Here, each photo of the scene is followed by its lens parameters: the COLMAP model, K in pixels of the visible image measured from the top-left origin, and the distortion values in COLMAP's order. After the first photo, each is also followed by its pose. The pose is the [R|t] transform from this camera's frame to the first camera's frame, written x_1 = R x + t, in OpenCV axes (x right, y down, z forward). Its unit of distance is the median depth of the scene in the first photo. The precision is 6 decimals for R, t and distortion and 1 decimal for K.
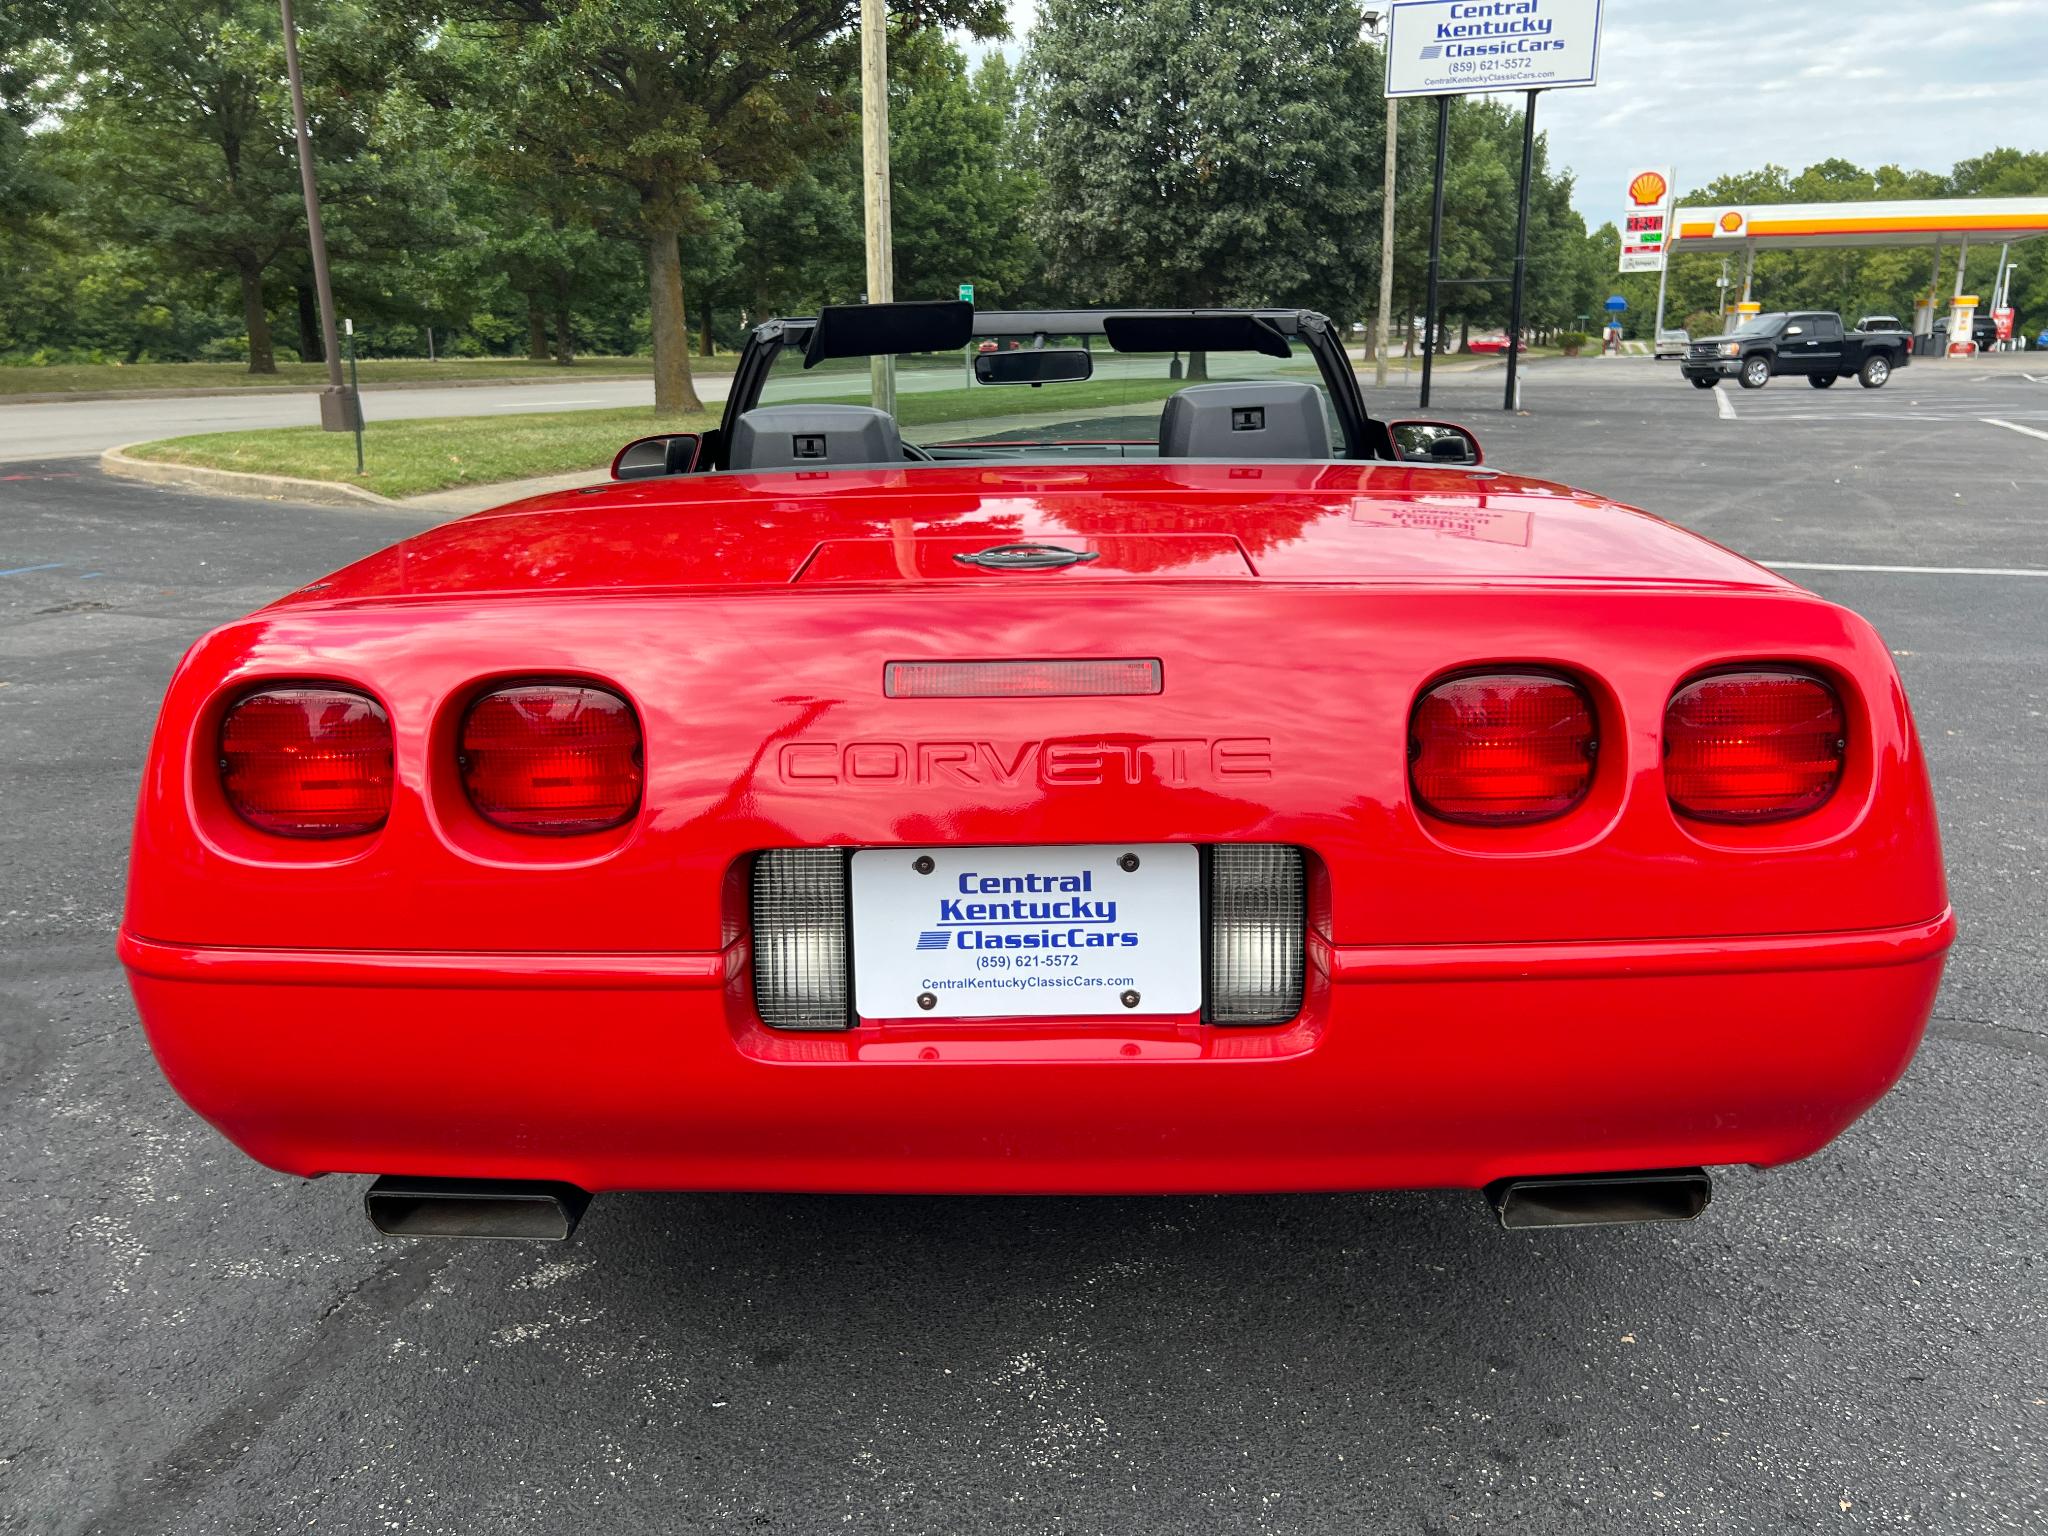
lens RADIAL K [[1552.7, 0, 1036.6], [0, 1552.7, 769.1], [0, 0, 1]] dist [0.044399, -0.048688]
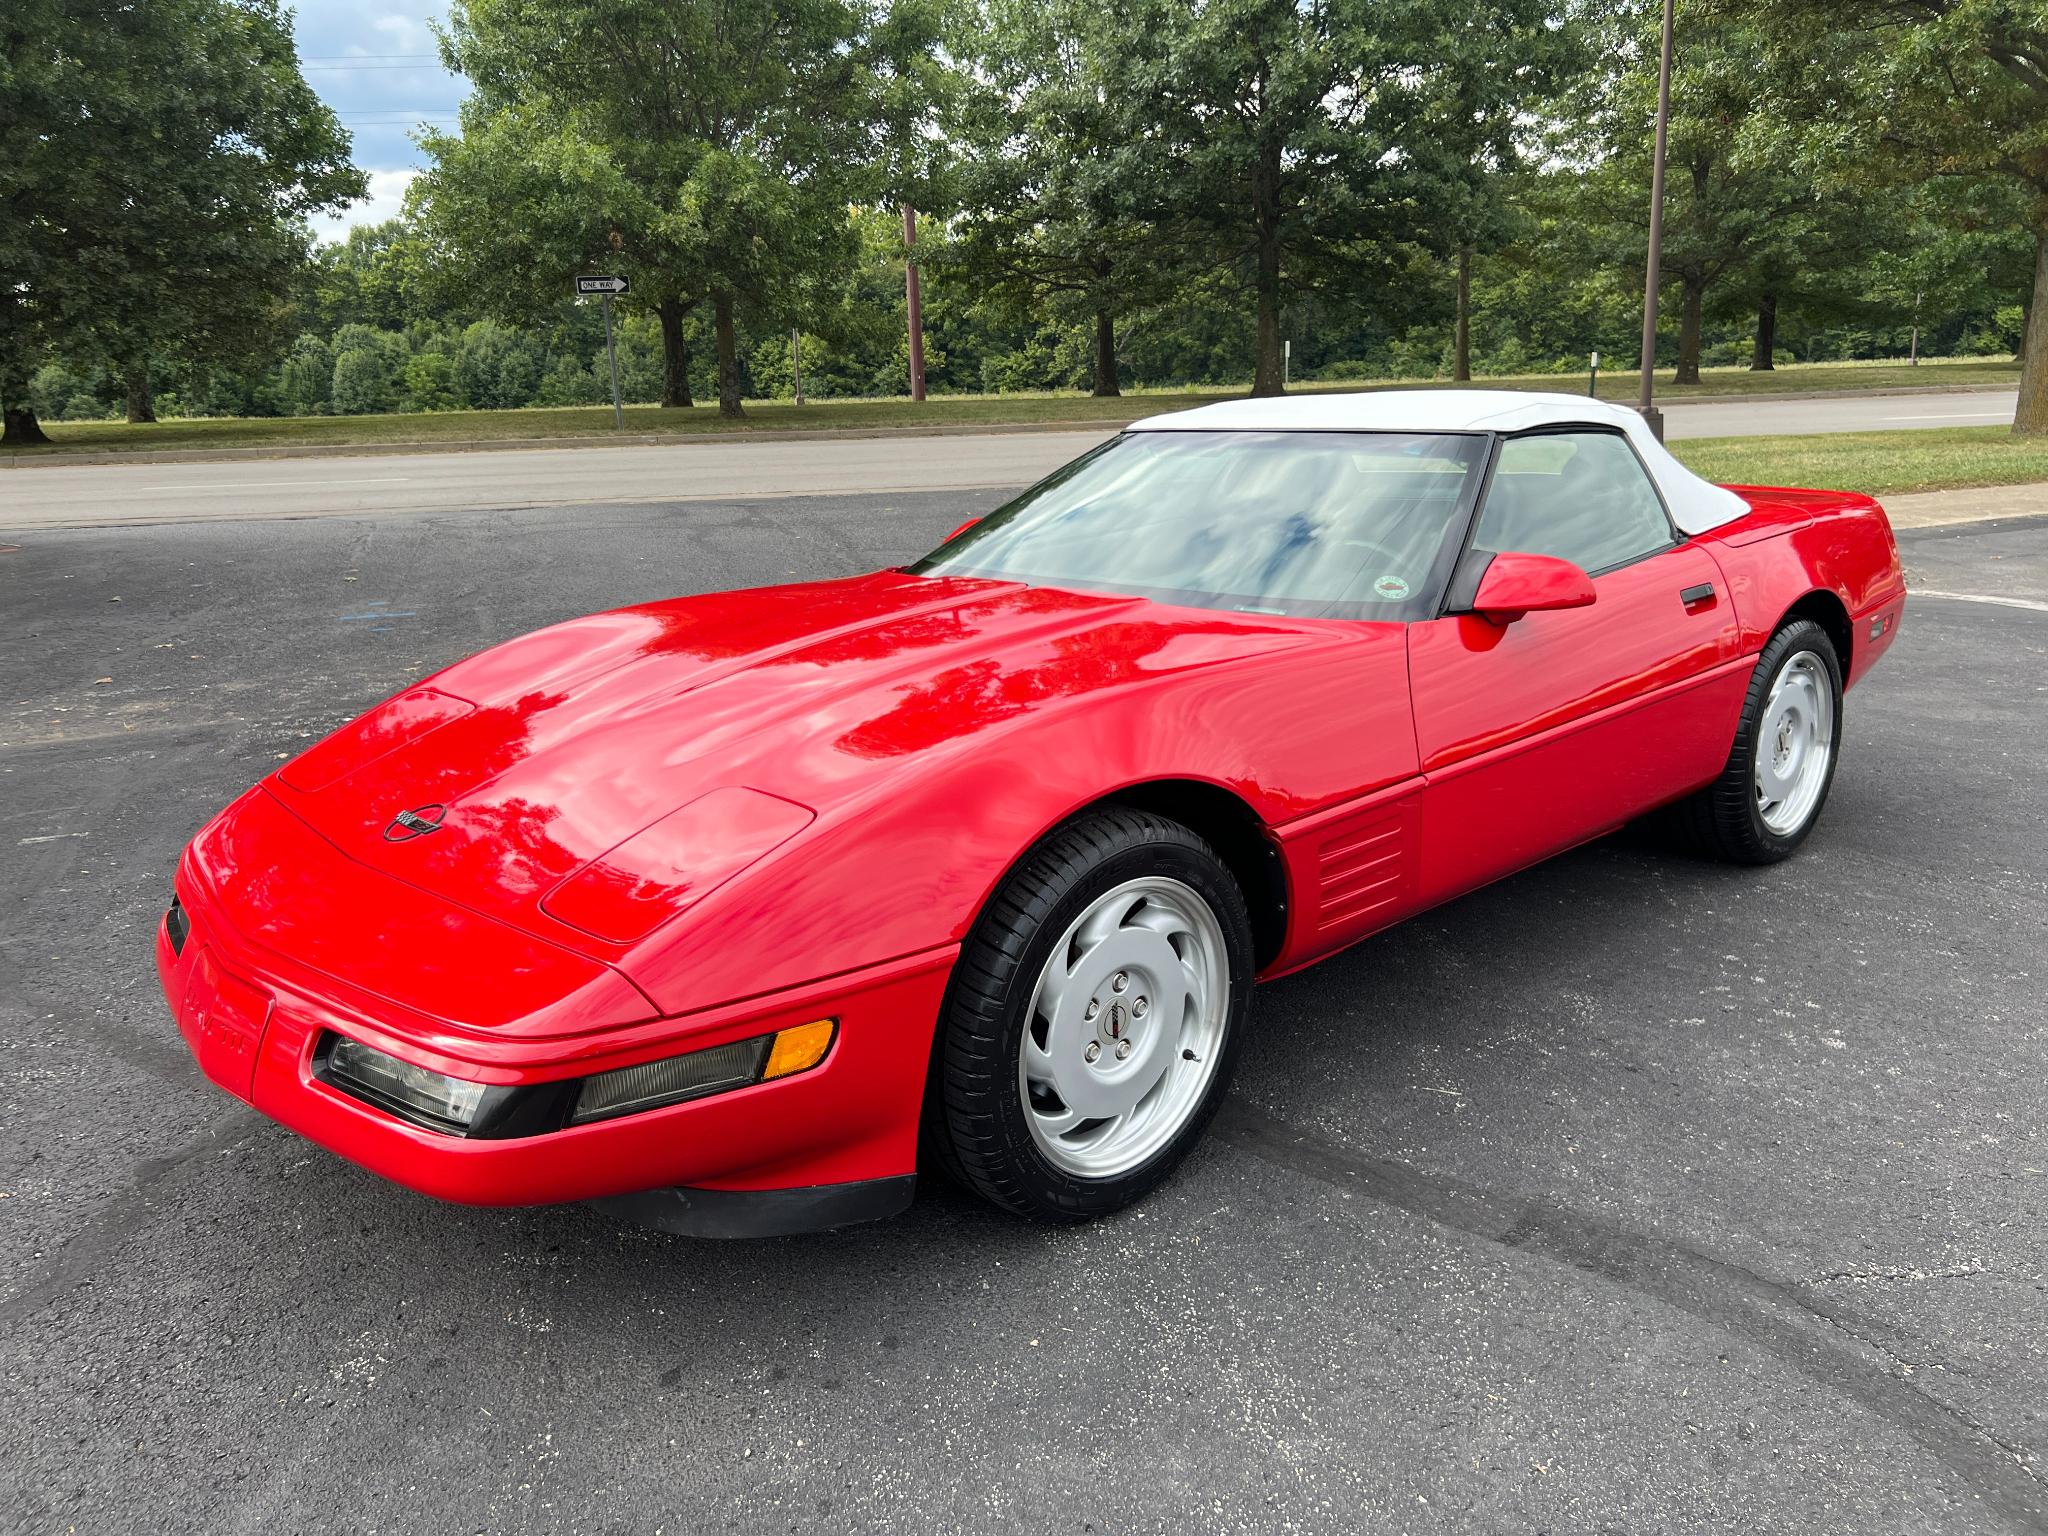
lens RADIAL K [[1552.7, 0, 1023.0], [0, 1552.7, 753.2], [0, 0, 1]] dist [0.044399, -0.048688]
pose [[0.632992, 0.175098, -0.754097, 0.053718], [-0.182329, 0.980404, 0.074597, -0.008485], [0.752381, 0.090274, 0.652513, 0.010058]]
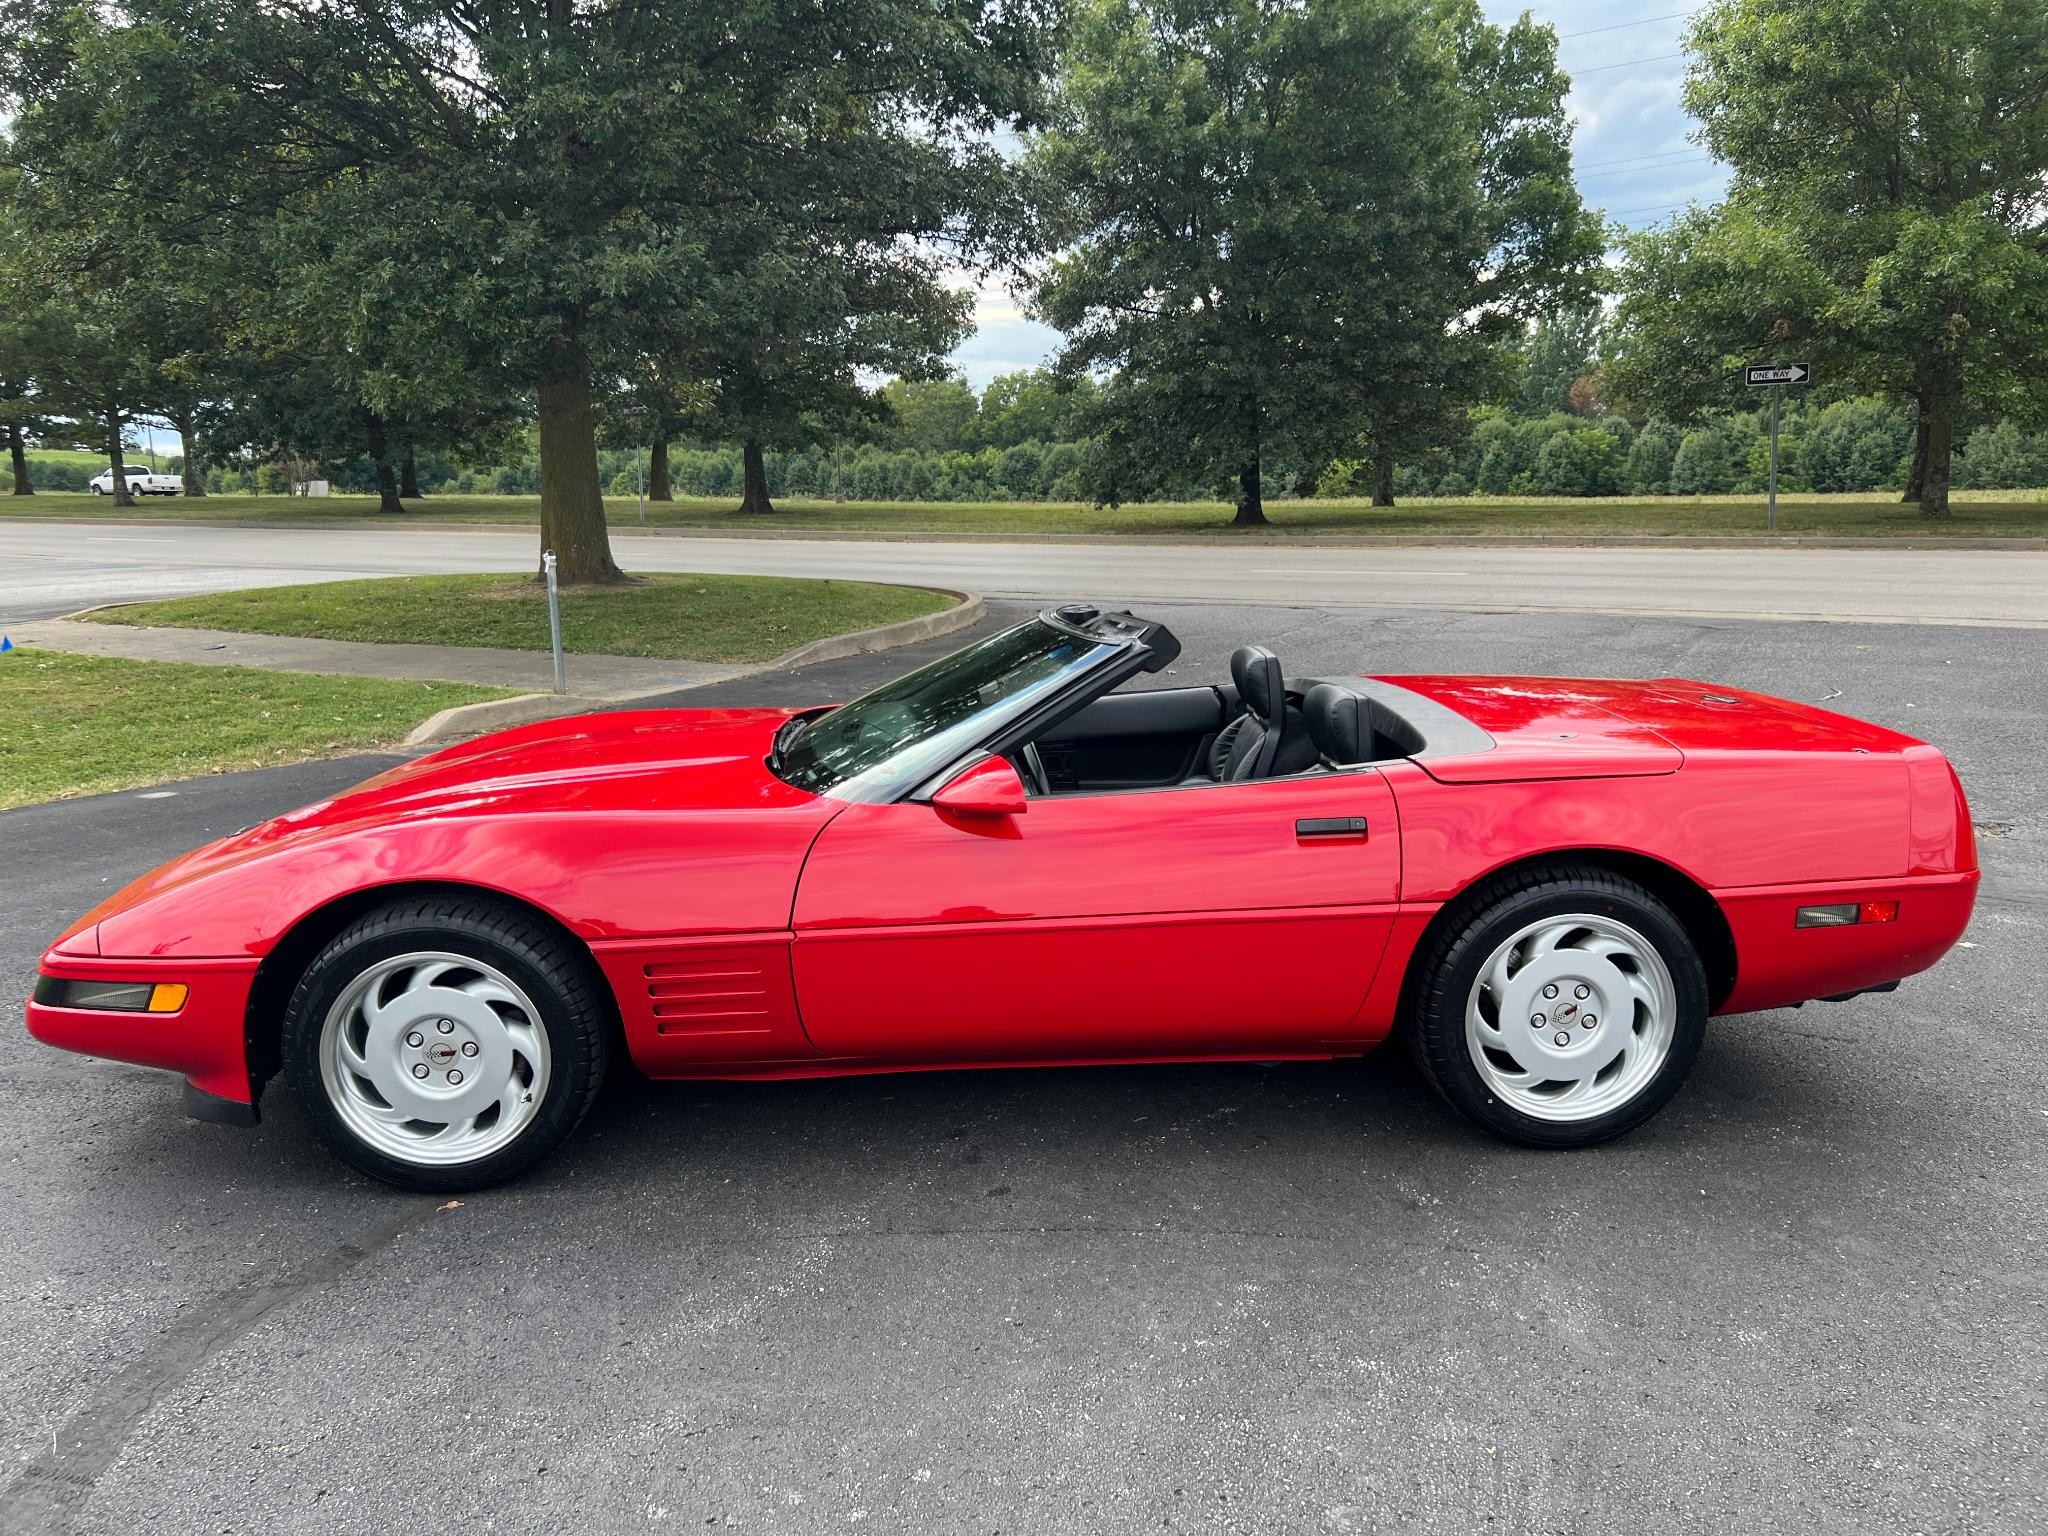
lens RADIAL K [[1552.7, 0, 1041.9], [0, 1552.7, 759.8], [0, 0, 1]] dist [0.044399, -0.048688]
pose [[-0.120343, 0.186112, -0.975131, 0.068361], [-0.246761, 0.945832, 0.210974, -0.038393], [0.961575, 0.266013, -0.067899, 0.099968]]
